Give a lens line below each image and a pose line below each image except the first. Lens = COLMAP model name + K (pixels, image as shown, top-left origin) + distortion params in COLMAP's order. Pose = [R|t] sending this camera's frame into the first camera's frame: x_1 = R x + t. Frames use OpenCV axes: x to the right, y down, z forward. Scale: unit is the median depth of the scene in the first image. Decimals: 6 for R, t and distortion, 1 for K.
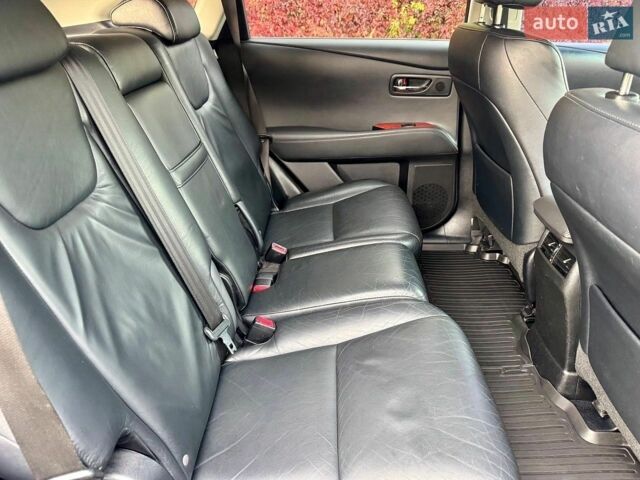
lens RADIAL K [[452.4, 0, 320.7], [0, 452.4, 228.3], [0, 0, 1]] dist [0.076692, -0.121263]
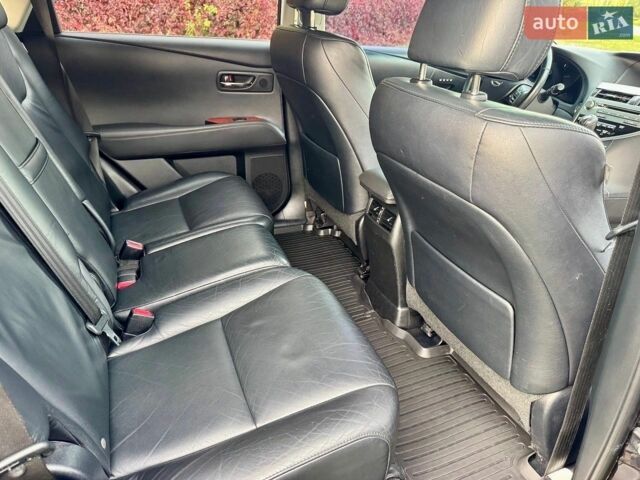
lens RADIAL K [[452.4, 0, 320.7], [0, 452.4, 228.3], [0, 0, 1]] dist [0.076692, -0.121263]
pose [[0.916780, -0.124070, 0.379632, -0.093729], [0.126338, 0.991804, 0.019042, 0.040846], [-0.378883, 0.030505, 0.924942, -0.064988]]
